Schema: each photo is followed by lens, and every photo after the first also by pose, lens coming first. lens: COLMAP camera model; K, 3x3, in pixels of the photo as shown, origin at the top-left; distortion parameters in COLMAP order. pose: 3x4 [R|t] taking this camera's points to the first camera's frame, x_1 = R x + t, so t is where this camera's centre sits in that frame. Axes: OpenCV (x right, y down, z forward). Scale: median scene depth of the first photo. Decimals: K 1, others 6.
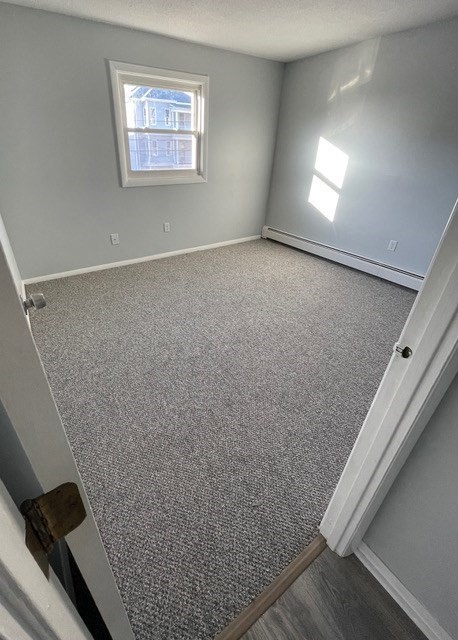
lens RADIAL K [[280.7, 0, 215.3], [0, 280.7, 297.2], [0, 0, 1]] dist [-0.000051, -0.000492]
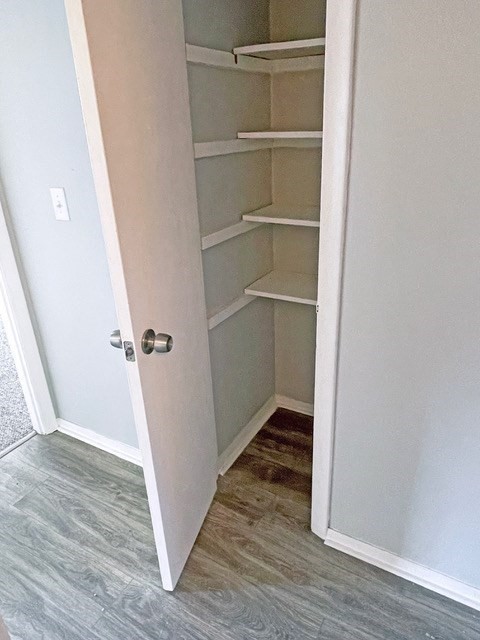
lens RADIAL K [[438.0, 0, 243.4], [0, 438.0, 321.7], [0, 0, 1]] dist [-0.004227, -0.001408]
pose [[0.894773, -0.239091, 0.377116, 0.309494], [0.265008, 0.964087, -0.017548, 0.333563], [-0.359377, 0.115640, 0.926000, -0.669643]]
